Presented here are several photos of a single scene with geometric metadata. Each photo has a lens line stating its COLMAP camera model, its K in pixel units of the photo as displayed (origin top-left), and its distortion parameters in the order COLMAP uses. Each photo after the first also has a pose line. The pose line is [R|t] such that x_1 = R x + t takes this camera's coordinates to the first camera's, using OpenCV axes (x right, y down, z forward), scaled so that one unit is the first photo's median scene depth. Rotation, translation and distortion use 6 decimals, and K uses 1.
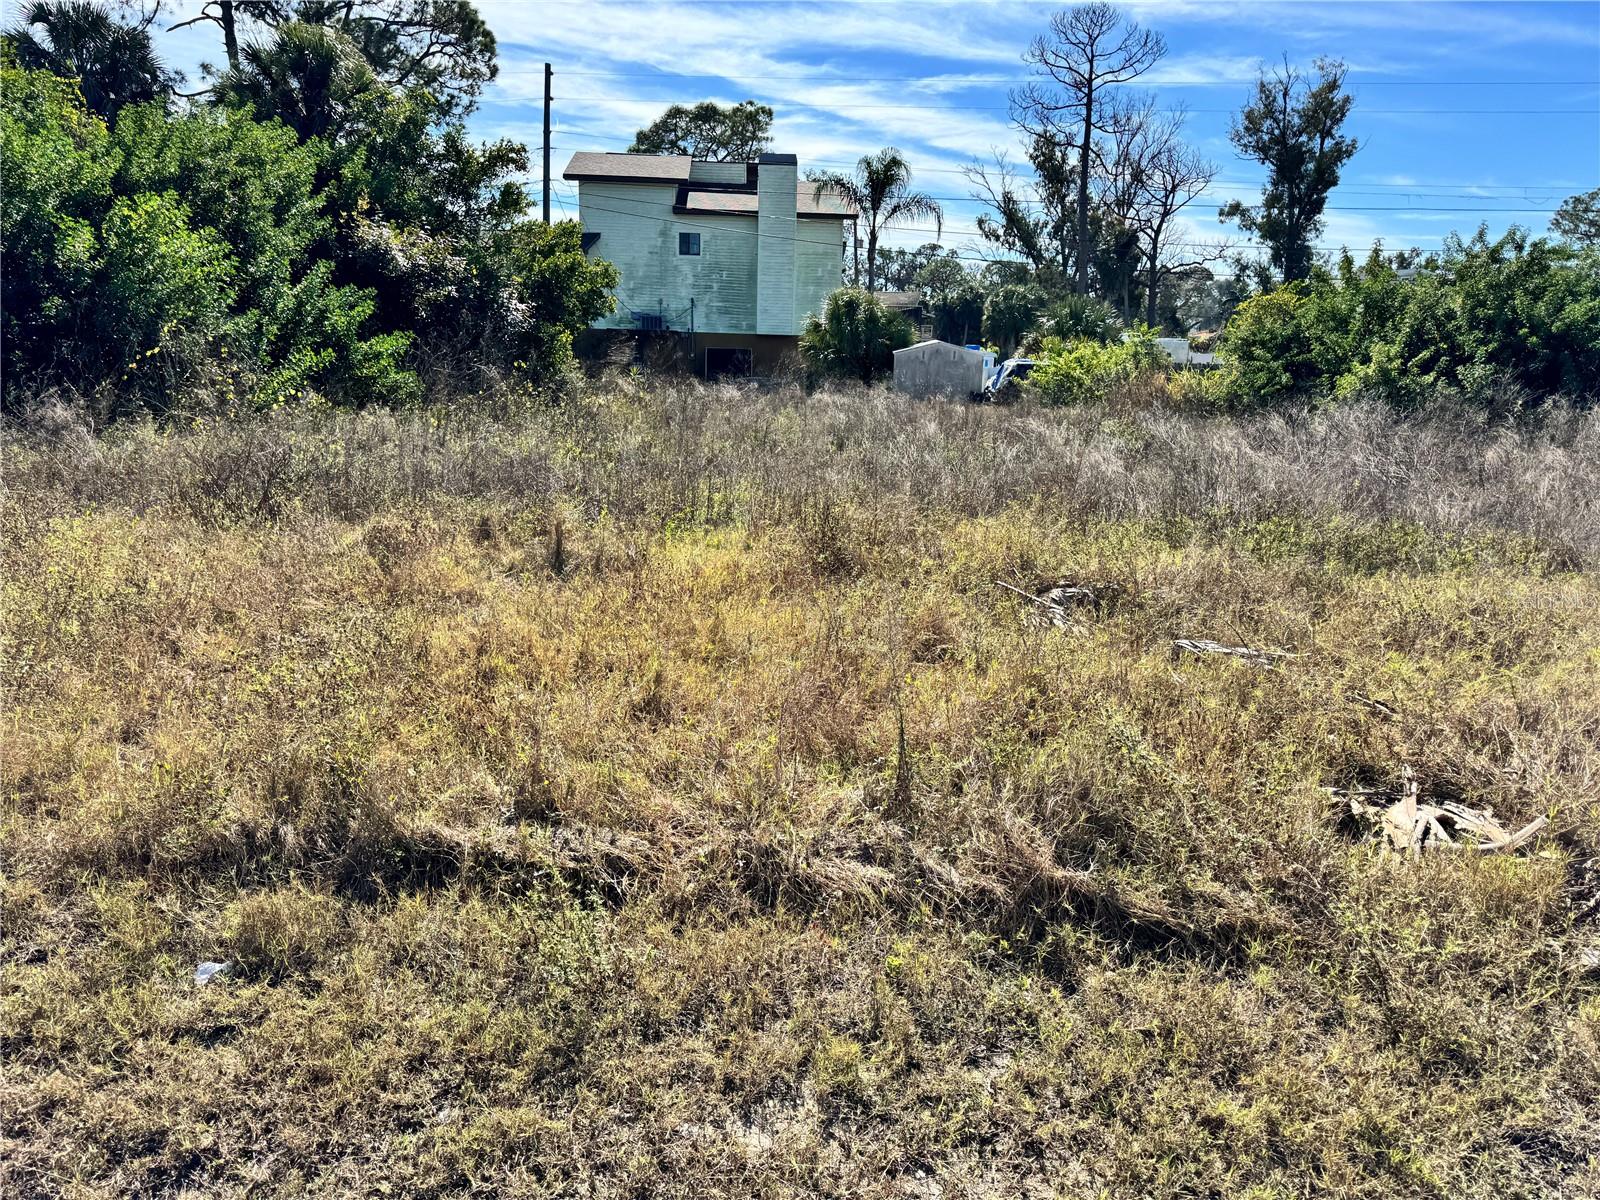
lens RADIAL K [[1178.5, 0, 796.0], [0, 1178.5, 624.1], [0, 0, 1]] dist [-0.004558, -0.013403]
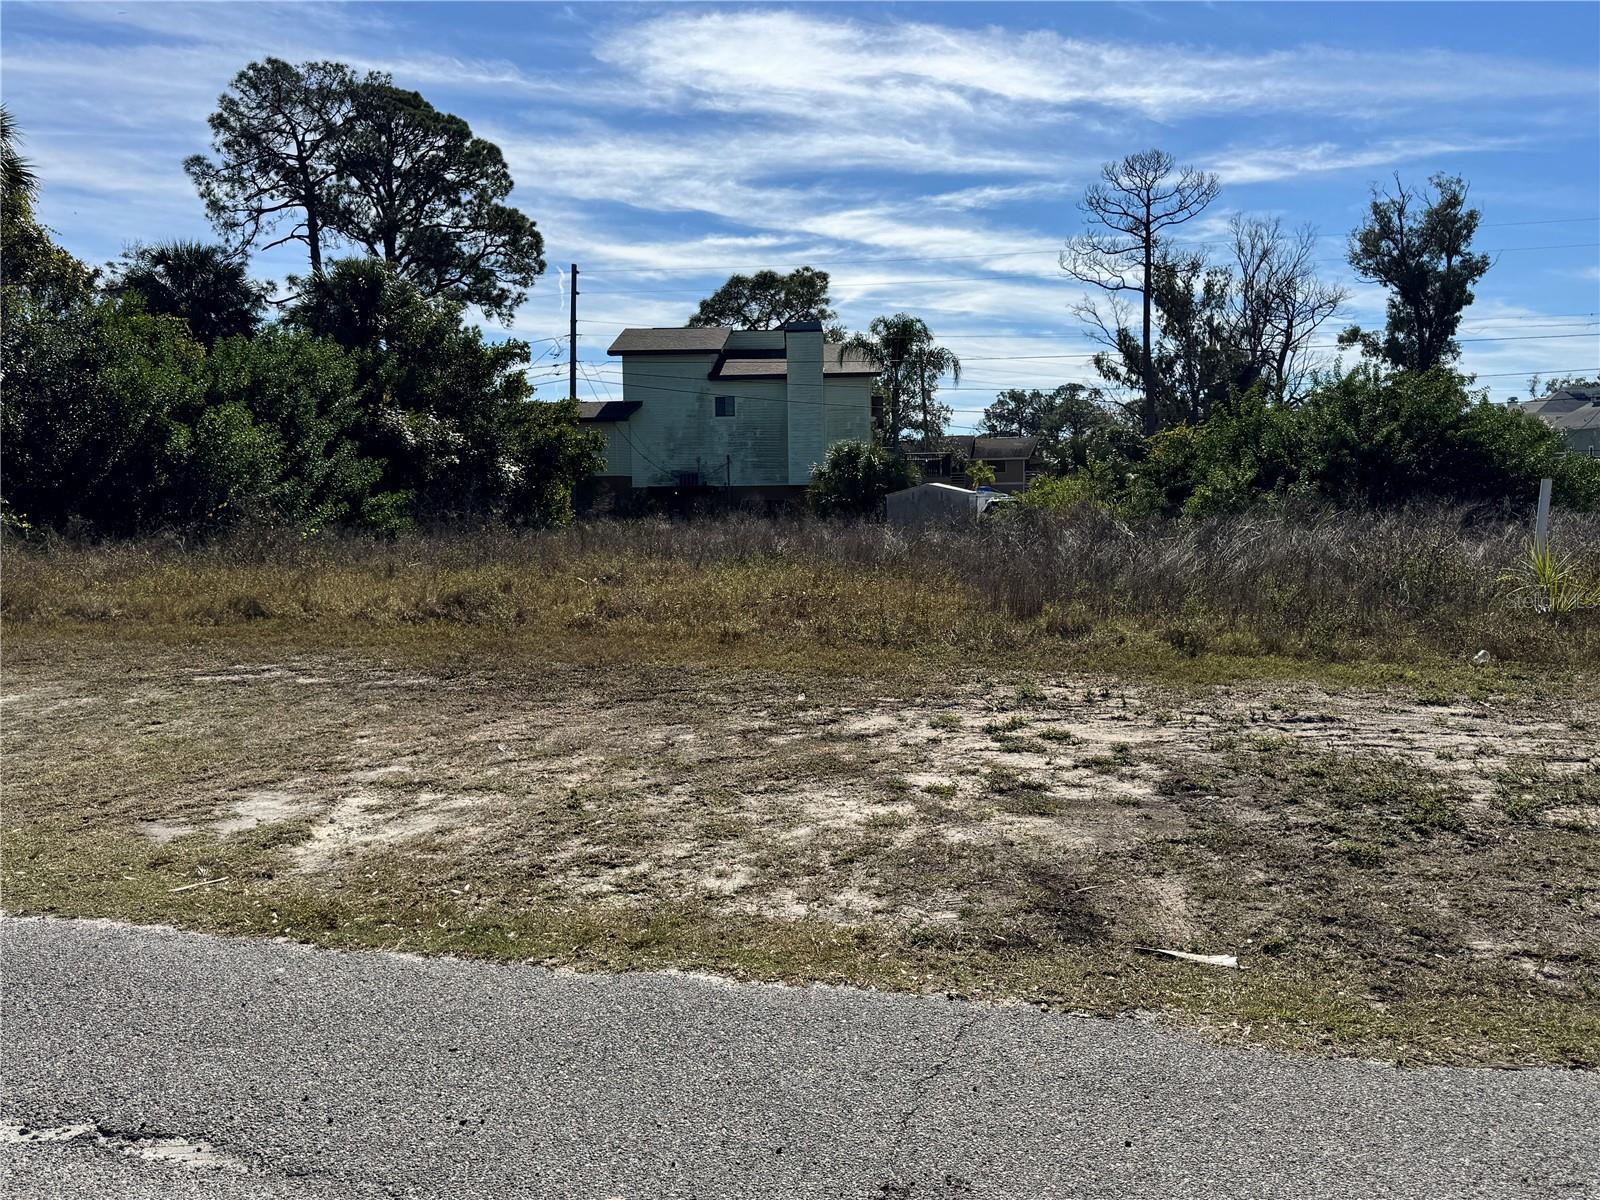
lens RADIAL K [[1440.9, 0, 814.4], [0, 1440.9, 601.9], [0, 0, 1]] dist [0.038967, -0.114636]
pose [[0.992100, -0.032824, -0.121078, 0.408782], [0.012252, 0.985900, -0.166885, 0.200119], [0.124849, 0.164083, 0.978514, -0.673722]]
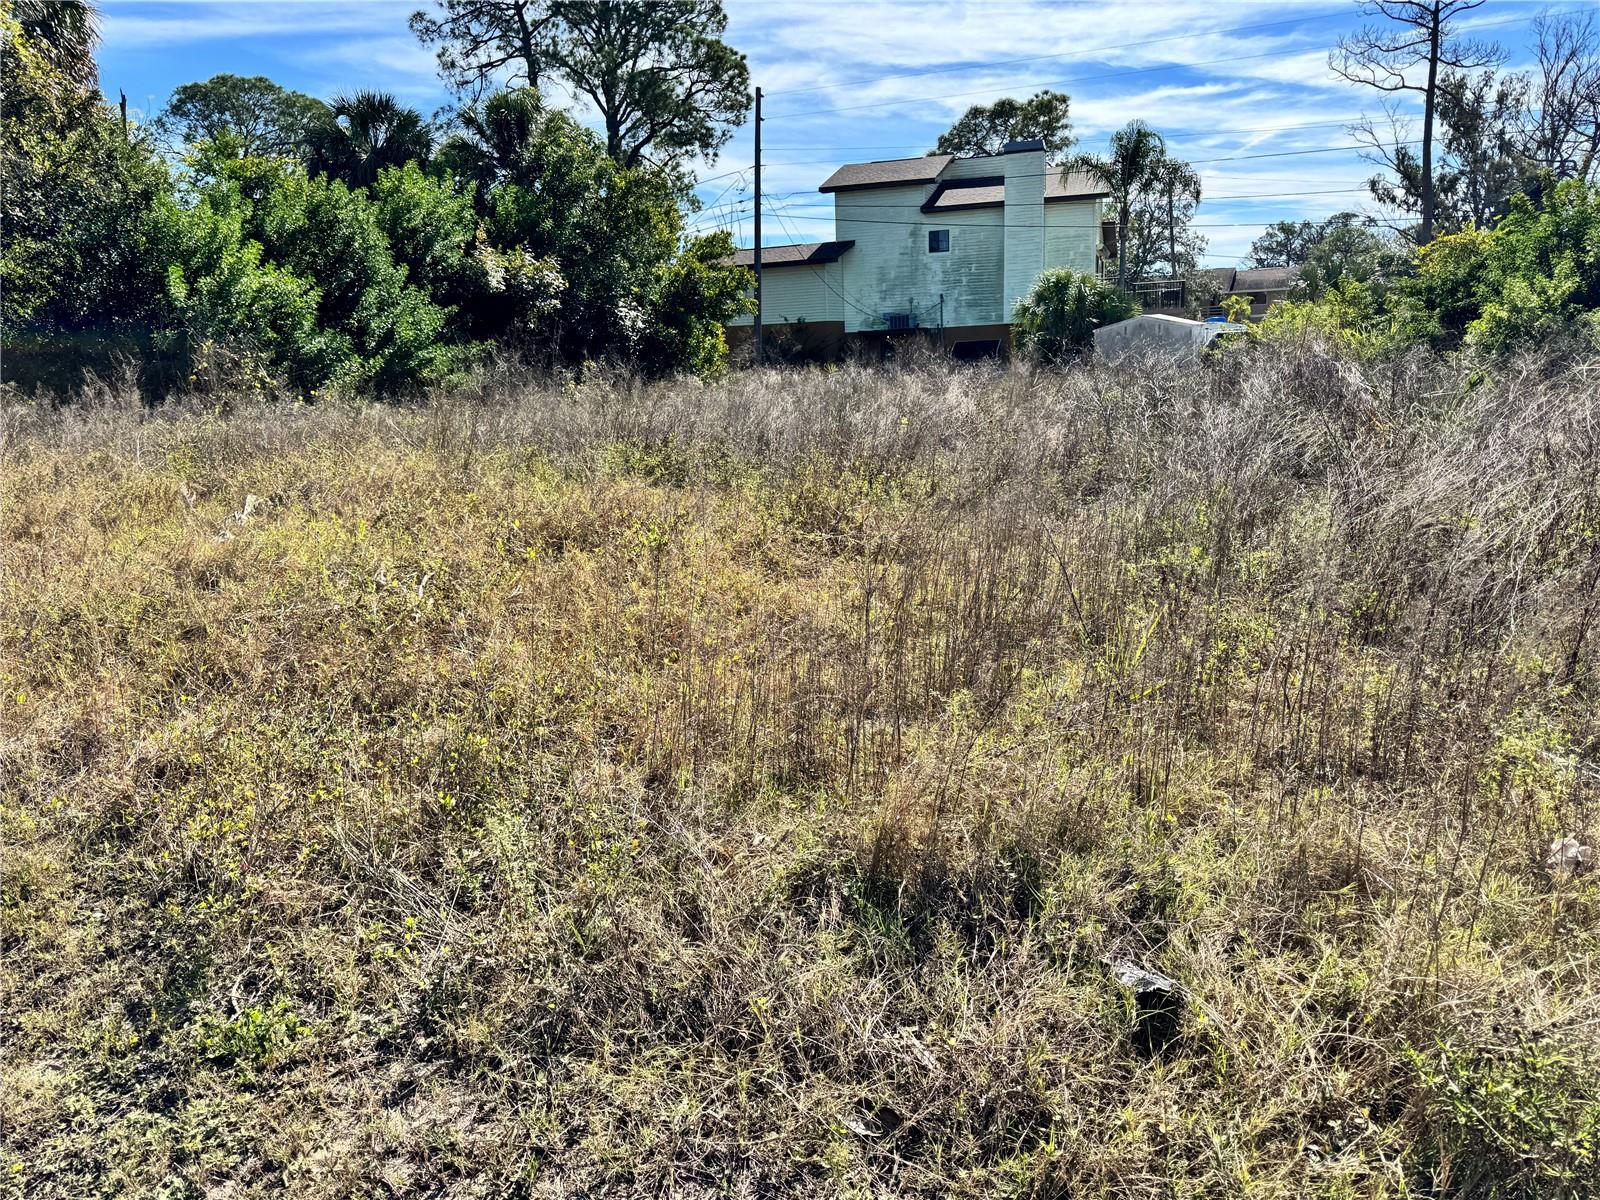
lens RADIAL K [[1178.5, 0, 797.0], [0, 1178.5, 610.0], [0, 0, 1]] dist [-0.004558, -0.013403]
pose [[0.930162, 0.012490, -0.366937, 0.497440], [-0.018748, 0.999733, -0.013496, 0.035566], [0.366670, 0.019433, 0.930148, 0.042755]]
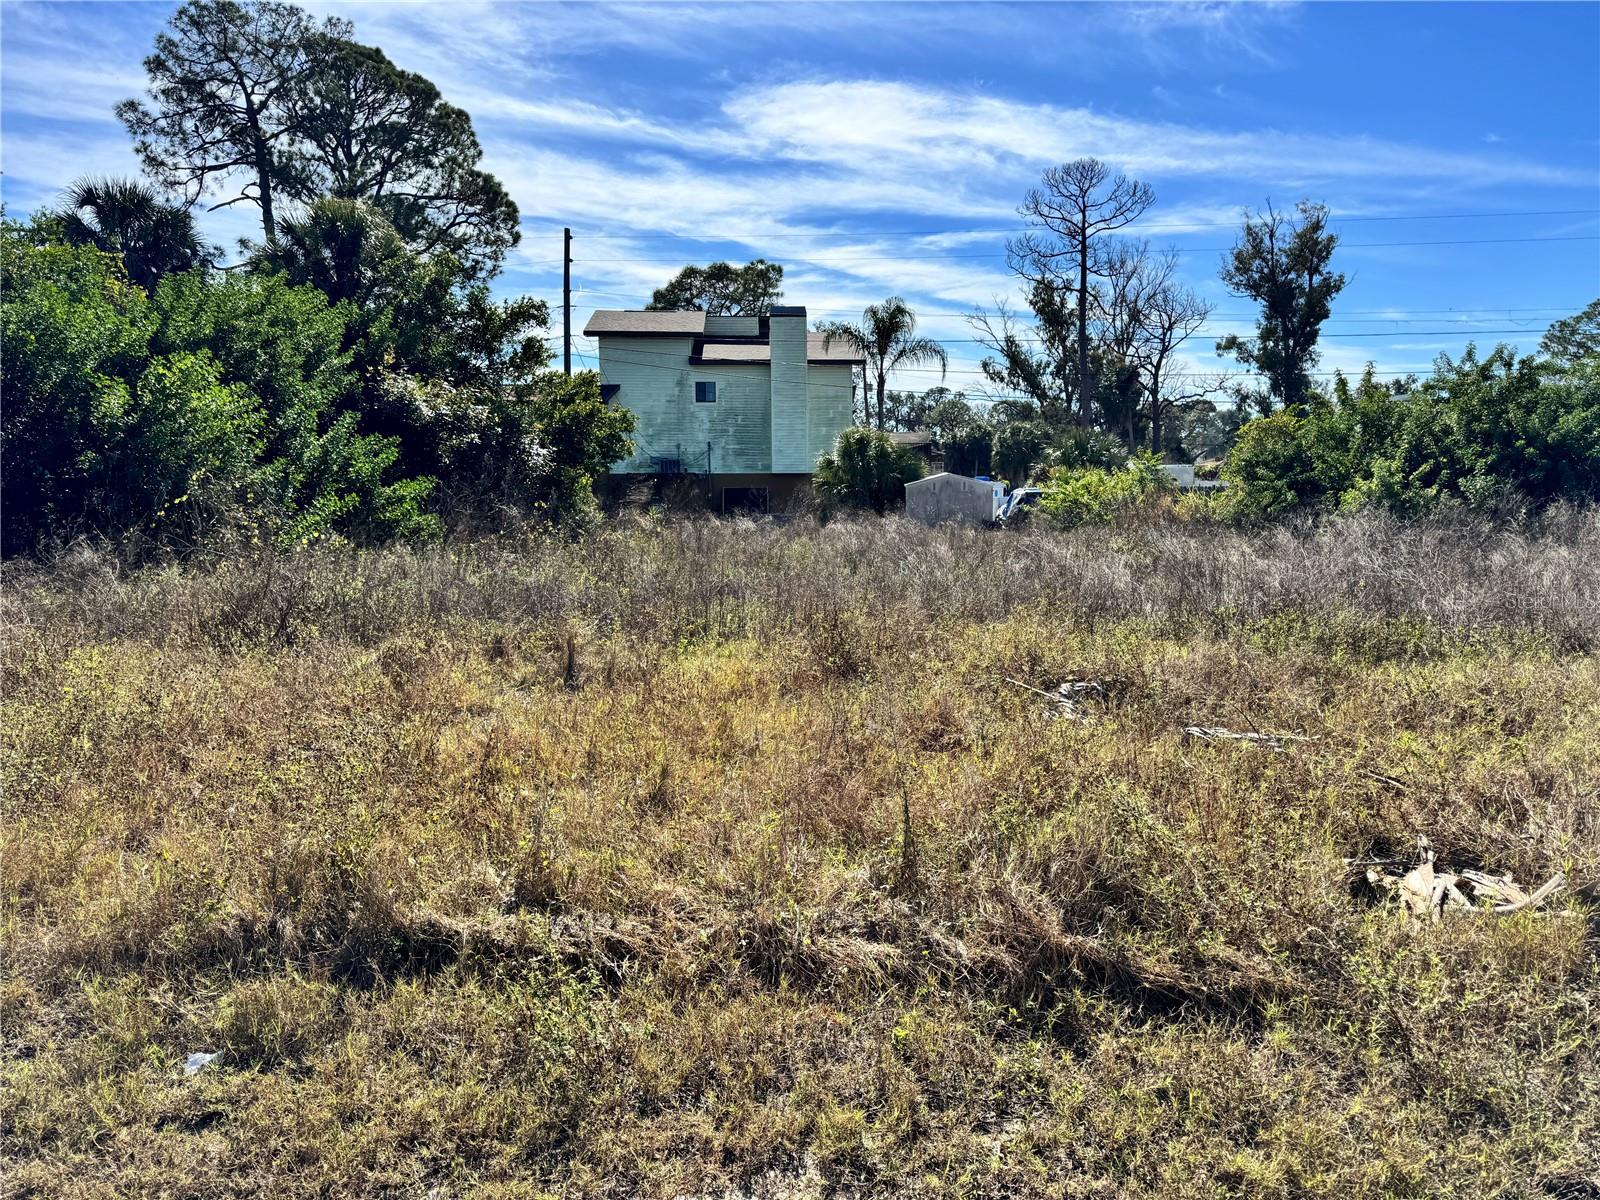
lens RADIAL K [[1178.5, 0, 811.3], [0, 1178.5, 608.4], [0, 0, 1]] dist [-0.004558, -0.013403]
pose [[0.999484, -0.031725, -0.004986, 0.005332], [0.030801, 0.990926, -0.130833, 0.013354], [0.009092, 0.130612, 0.991392, -0.002453]]
